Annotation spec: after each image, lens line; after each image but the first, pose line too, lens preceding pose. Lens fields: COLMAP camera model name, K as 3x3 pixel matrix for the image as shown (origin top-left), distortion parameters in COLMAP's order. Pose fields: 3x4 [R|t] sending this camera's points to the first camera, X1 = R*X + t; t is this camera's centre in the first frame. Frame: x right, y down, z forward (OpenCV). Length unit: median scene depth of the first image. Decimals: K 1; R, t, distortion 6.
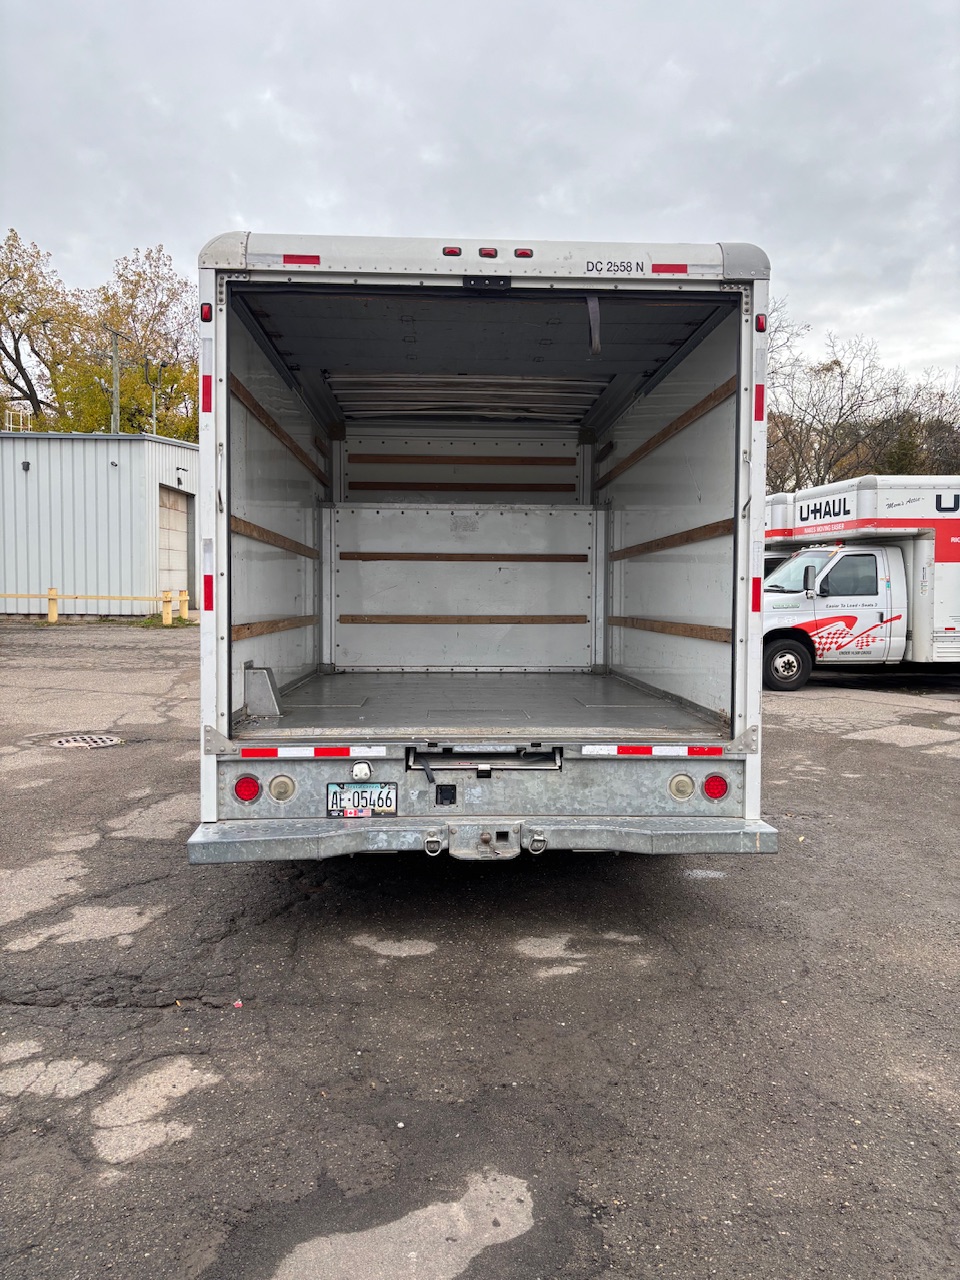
lens RADIAL K [[952.9, 0, 497.6], [0, 952.9, 644.8], [0, 0, 1]] dist [0.009386, -0.001738]
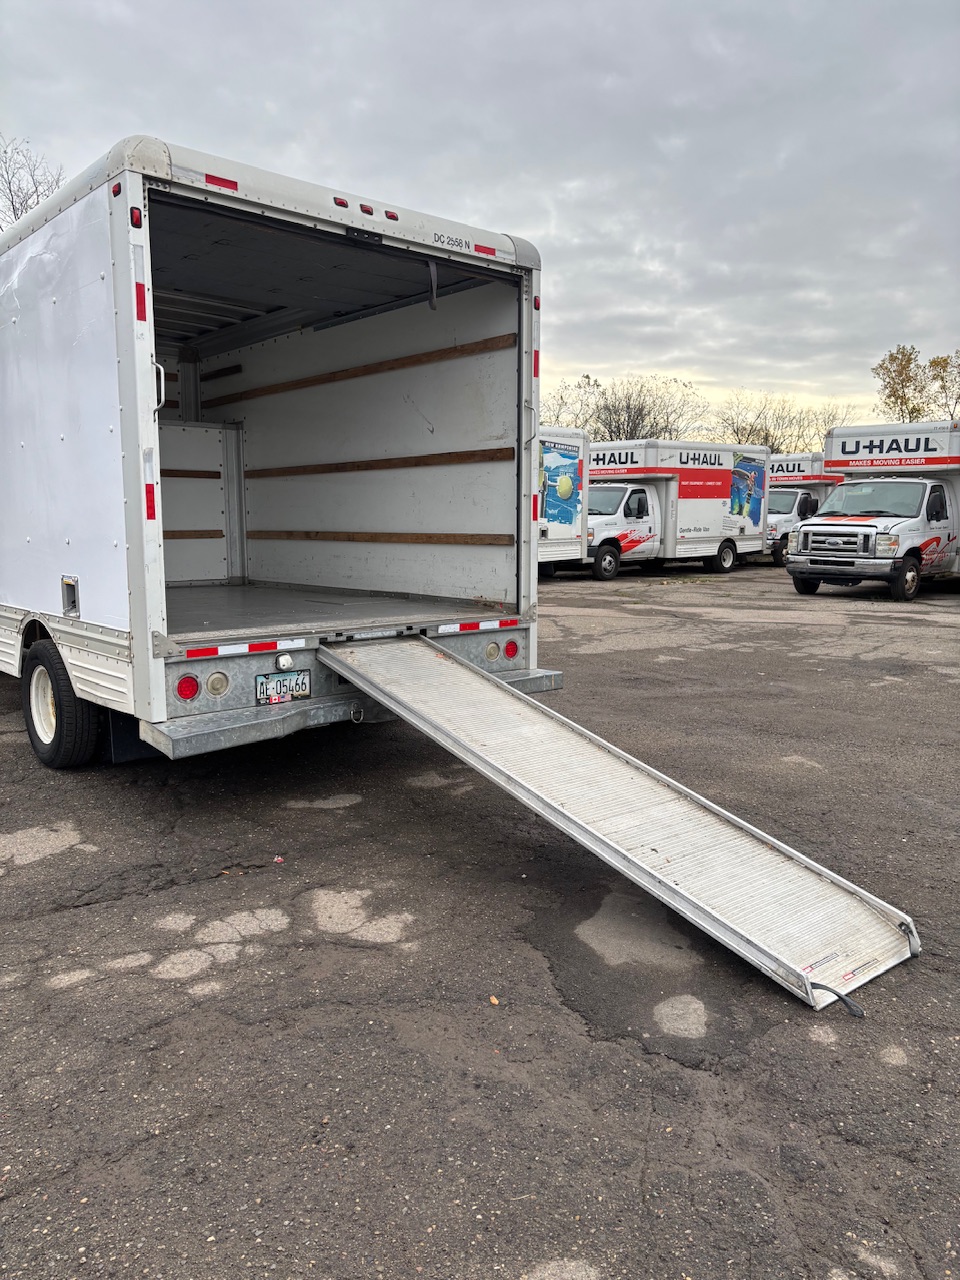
lens RADIAL K [[952.9, 0, 475.6], [0, 952.9, 669.4], [0, 0, 1]] dist [0.009386, -0.001738]
pose [[0.782282, -0.099257, 0.614966, -0.668894], [0.033336, 0.992480, 0.117783, 0.014716], [-0.622032, -0.071639, 0.779708, -0.035025]]
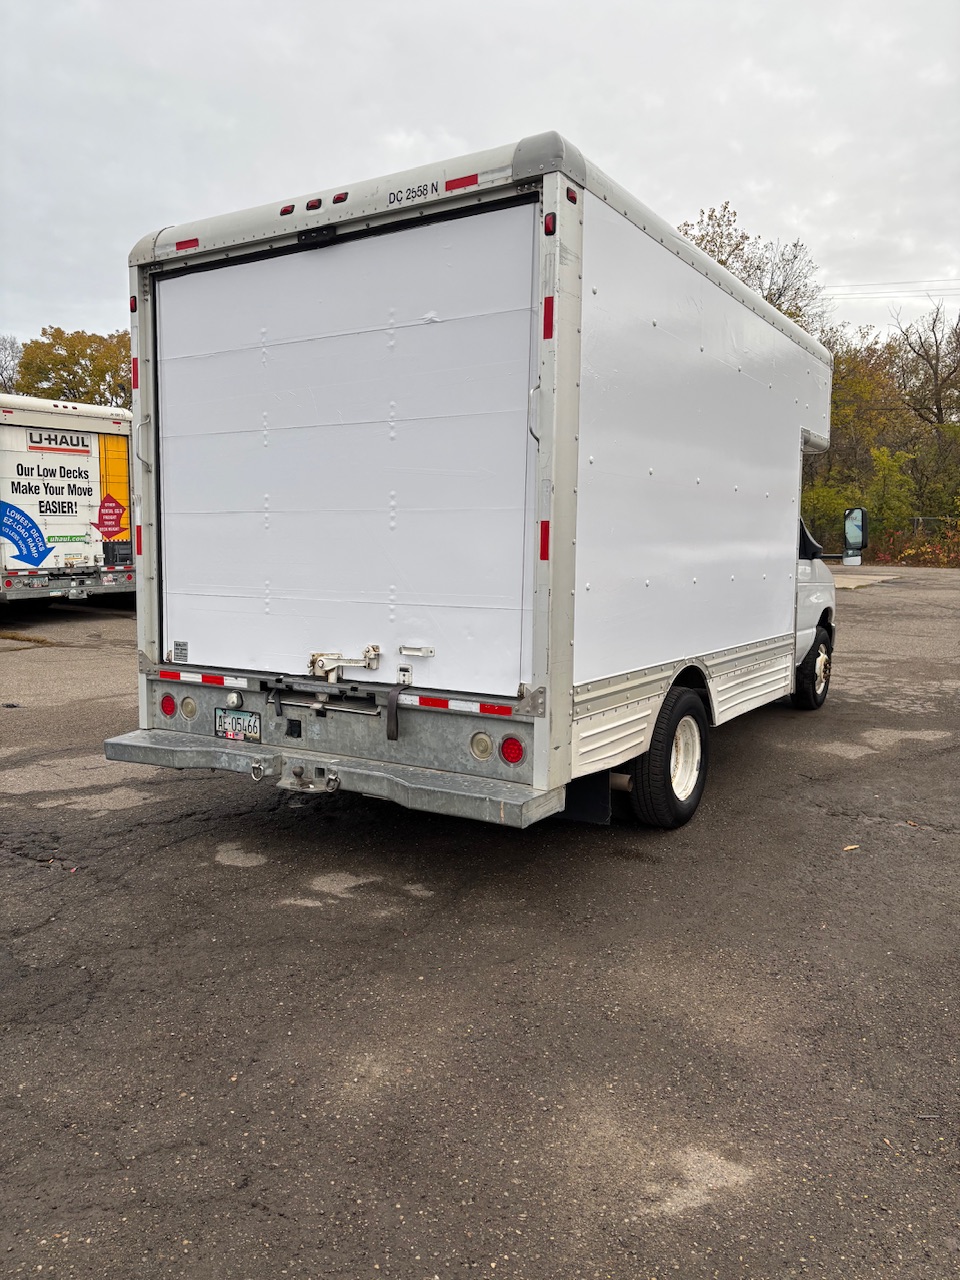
lens RADIAL K [[952.9, 0, 487.1], [0, 952.9, 651.2], [0, 0, 1]] dist [0.009386, -0.001738]
pose [[0.828320, 0.059222, -0.557117, 0.729619], [-0.032946, 0.997826, 0.057085, 0.002388], [0.559286, -0.028930, 0.828470, 0.237127]]
